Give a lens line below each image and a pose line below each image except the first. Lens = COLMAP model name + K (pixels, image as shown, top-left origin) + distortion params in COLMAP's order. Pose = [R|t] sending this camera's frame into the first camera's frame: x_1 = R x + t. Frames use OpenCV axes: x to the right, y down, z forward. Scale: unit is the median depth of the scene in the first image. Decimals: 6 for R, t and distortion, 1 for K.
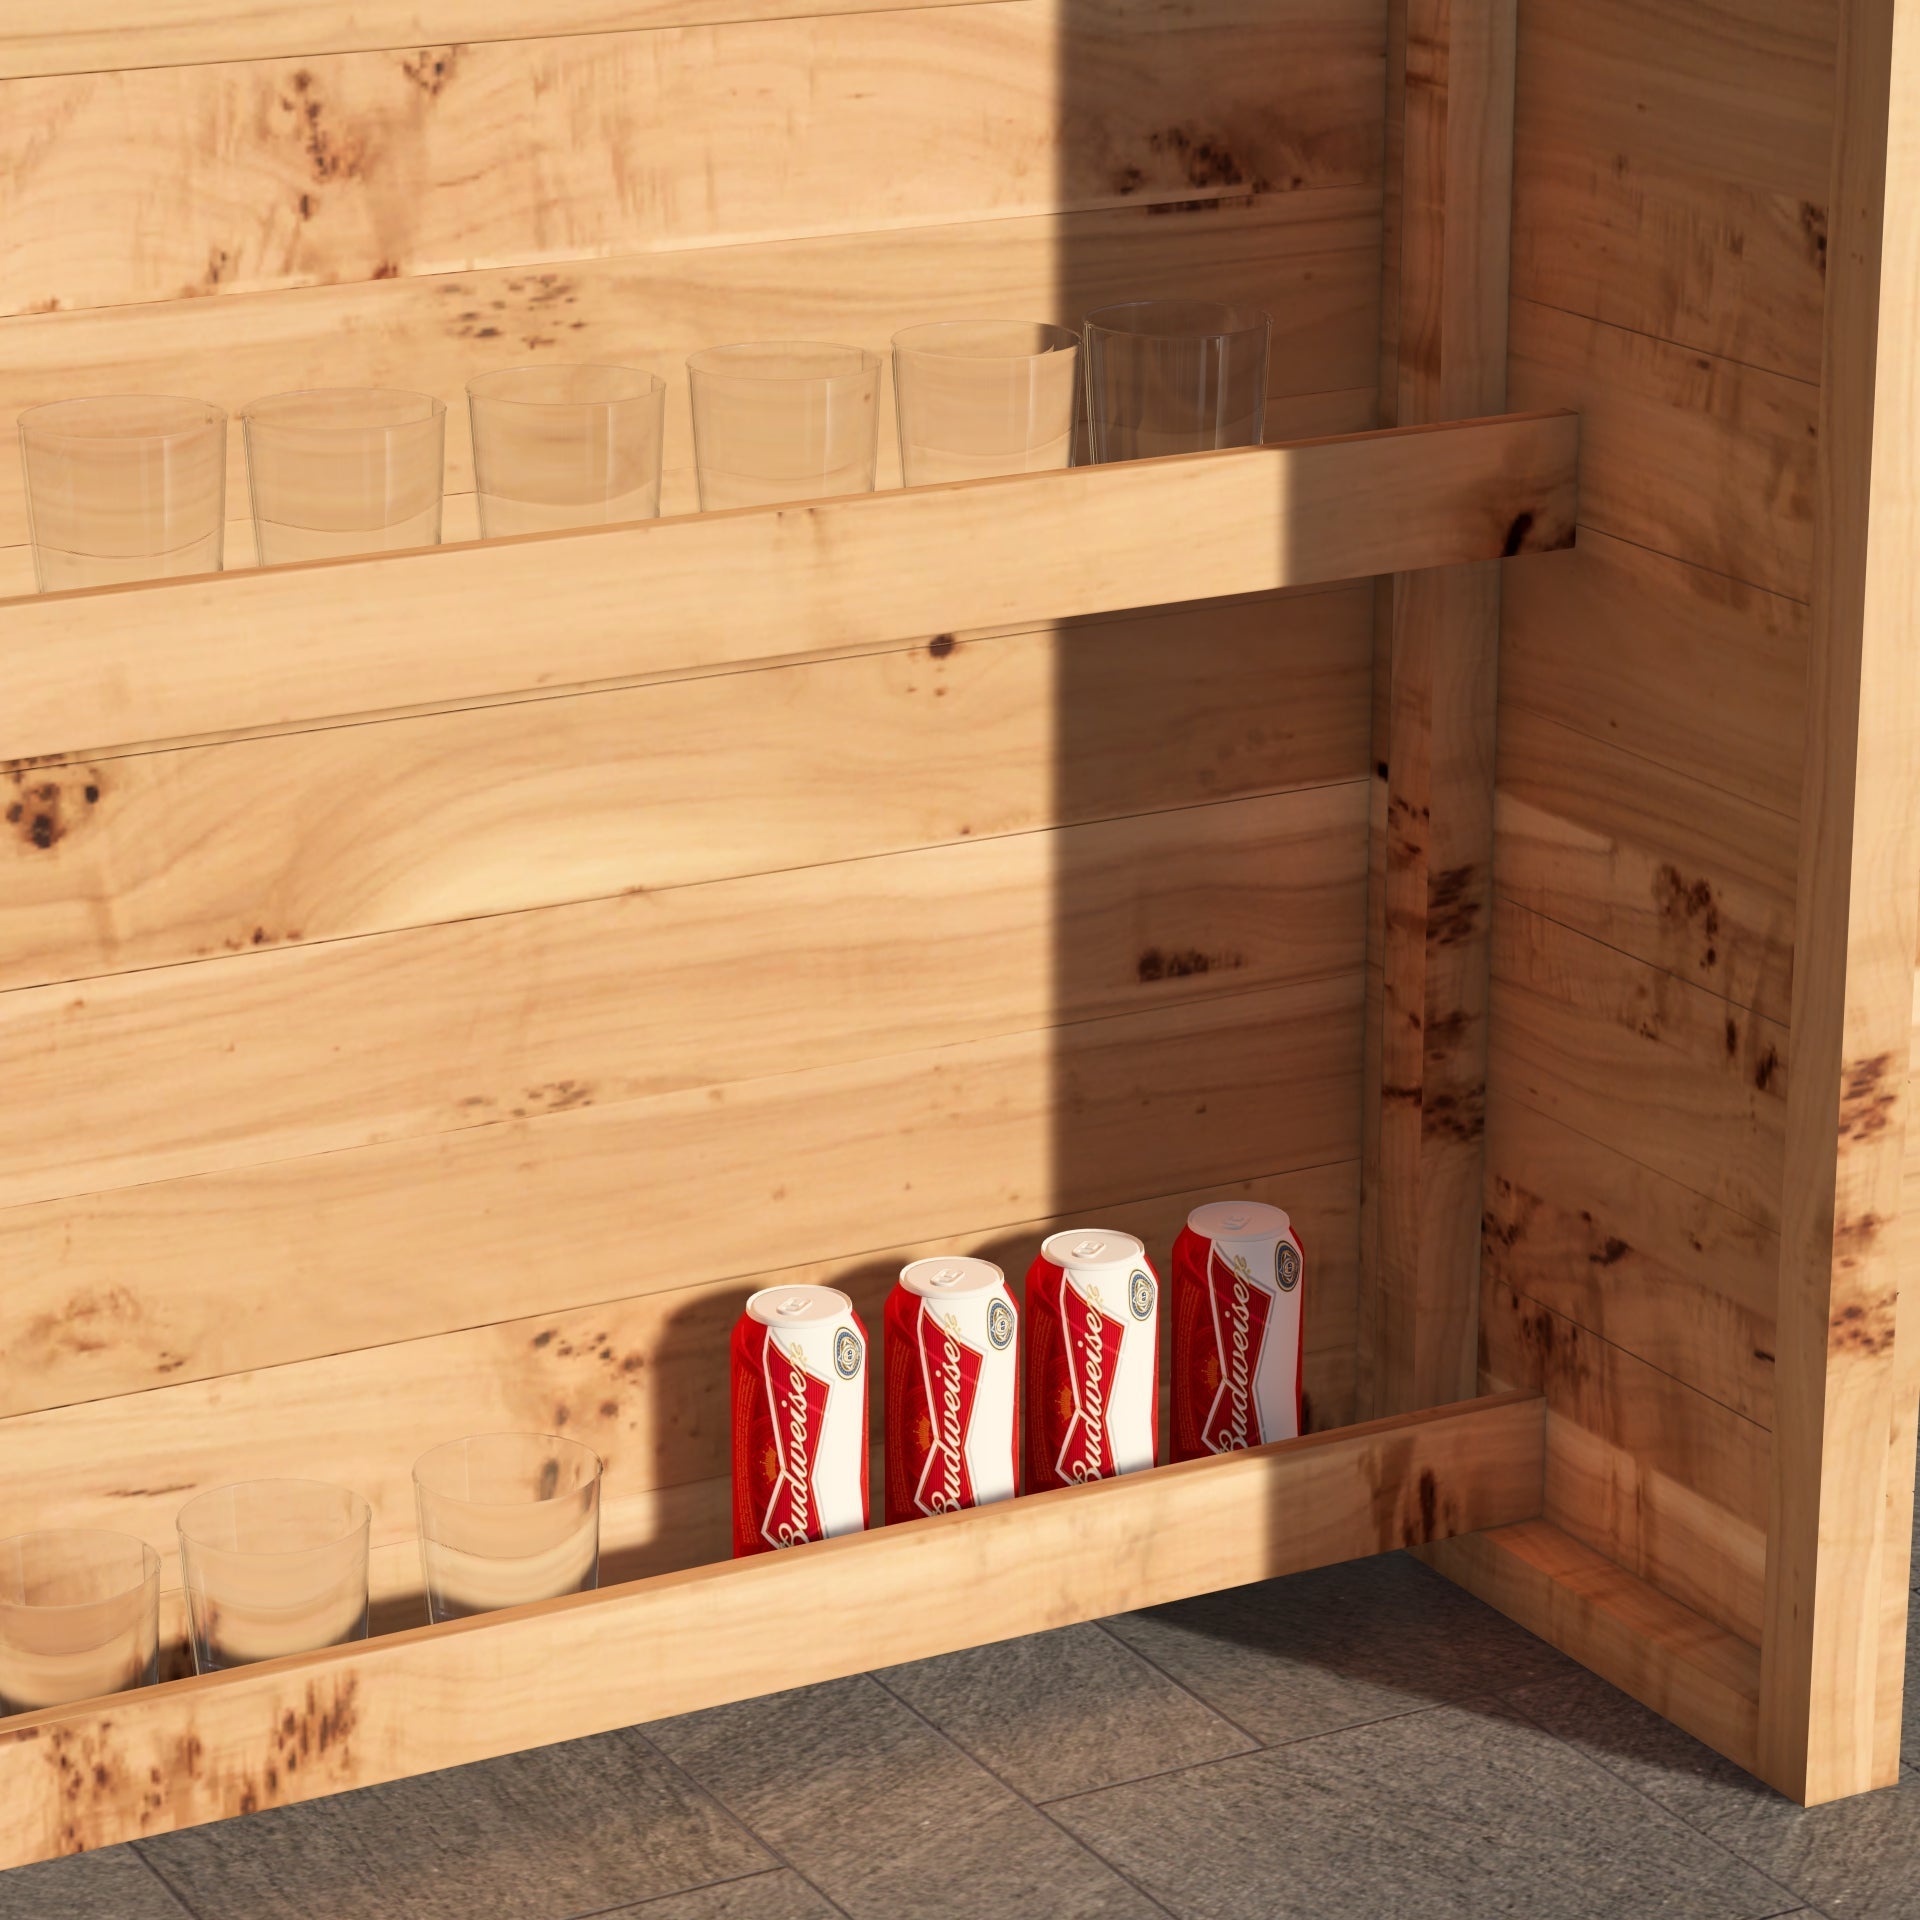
lens RADIAL K [[5676.2, 0, 960.0], [0, 5676.2, 960.0], [0, 0, 1]] dist [-0.004056, 0.113379]
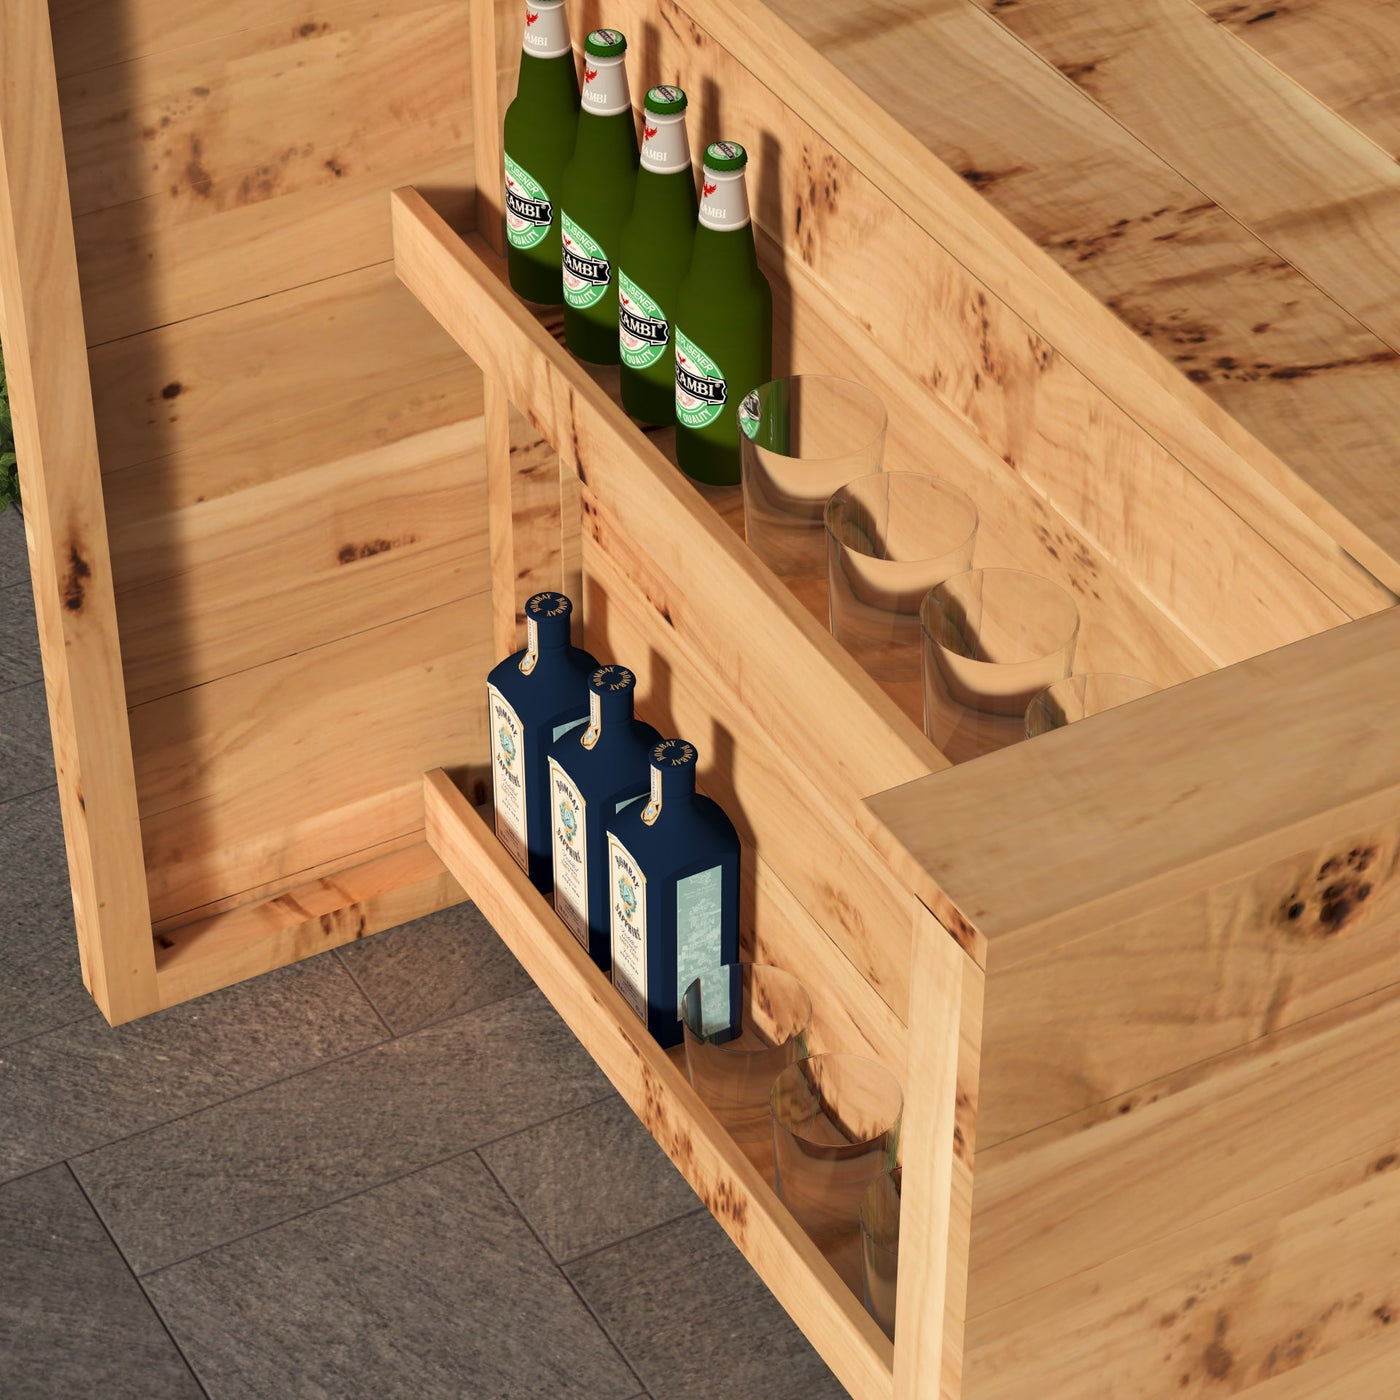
lens RADIAL K [[4138.9, 0, 700.0], [0, 4138.9, 700.0], [0, 0, 1]] dist [-0.004056, 0.113379]
pose [[0.002391, 0.628217, -0.778034, 0.654648], [-0.302079, 0.742143, 0.598308, -0.615924], [0.953280, 0.233597, 0.191546, 0.768447]]
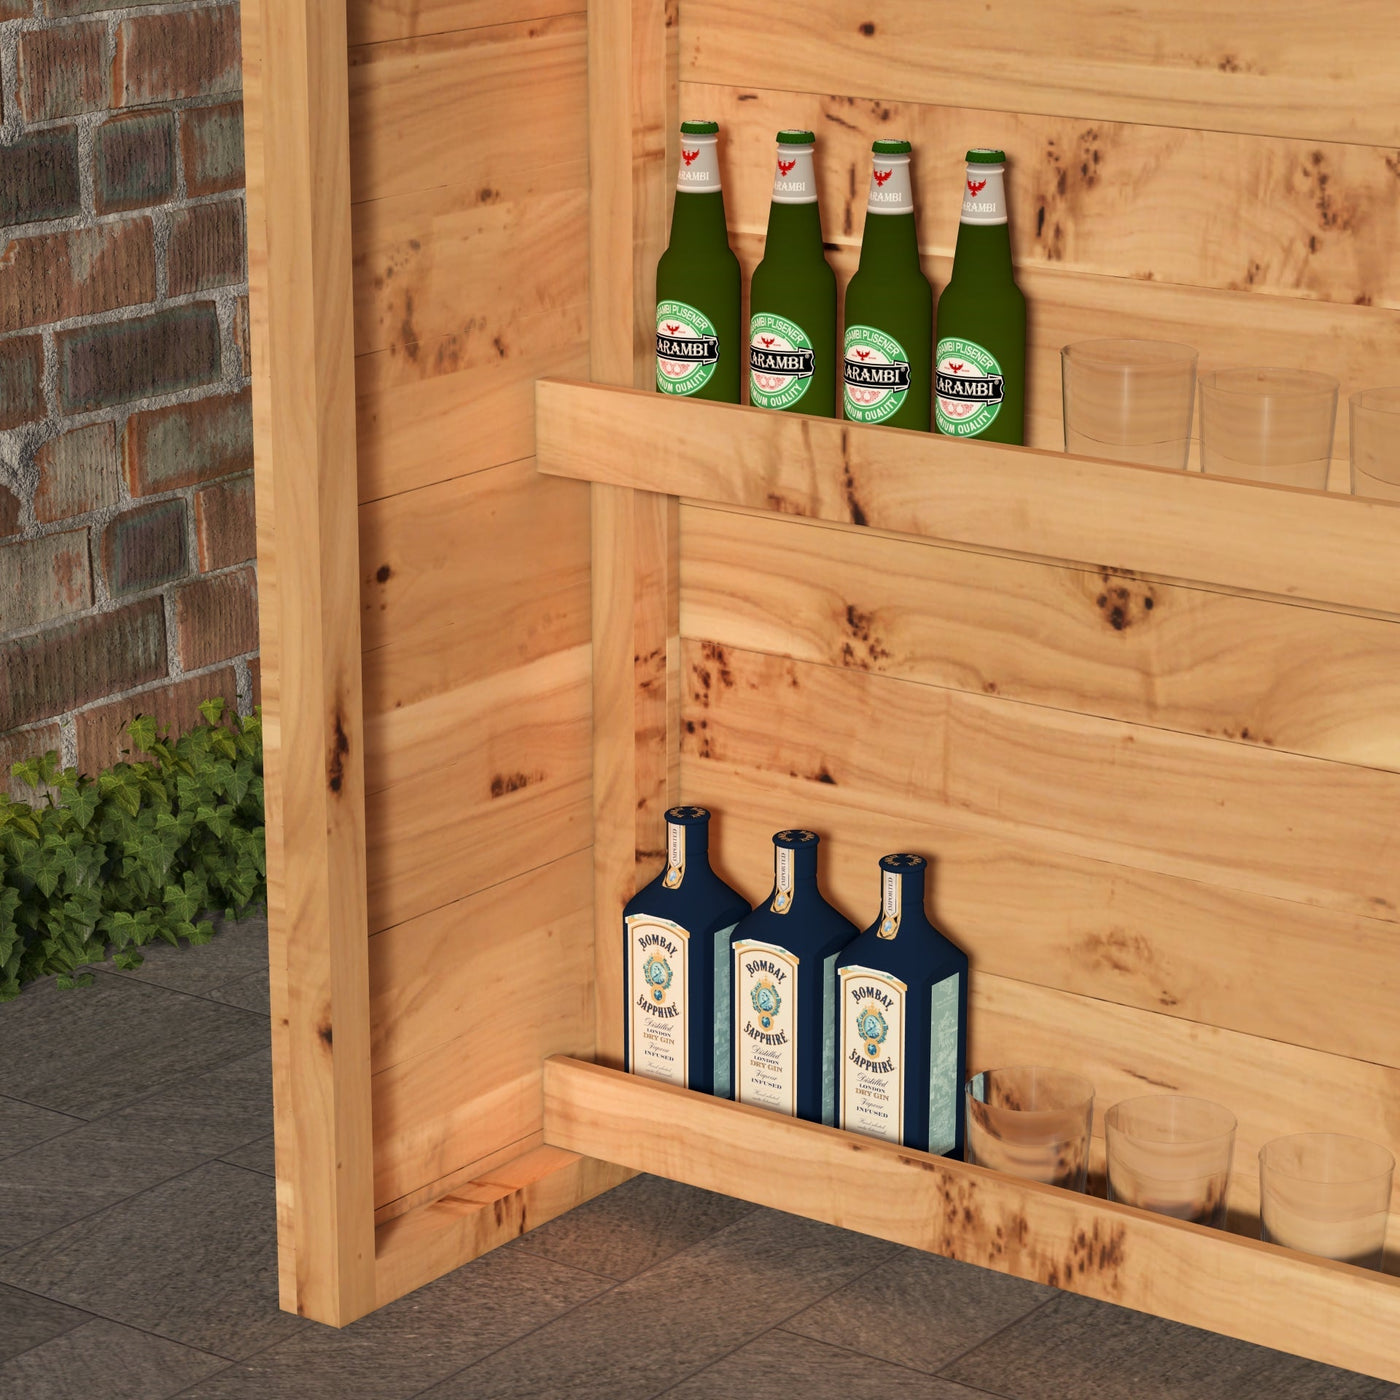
lens RADIAL K [[4138.9, 0, 700.0], [0, 4138.9, 700.0], [0, 0, 1]] dist [-0.004056, 0.113379]
pose [[0.425458, 0.247032, -0.870609, 0.758005], [-0.273549, 0.952126, 0.136482, -0.122051], [0.862645, 0.180087, 0.472665, 0.382748]]
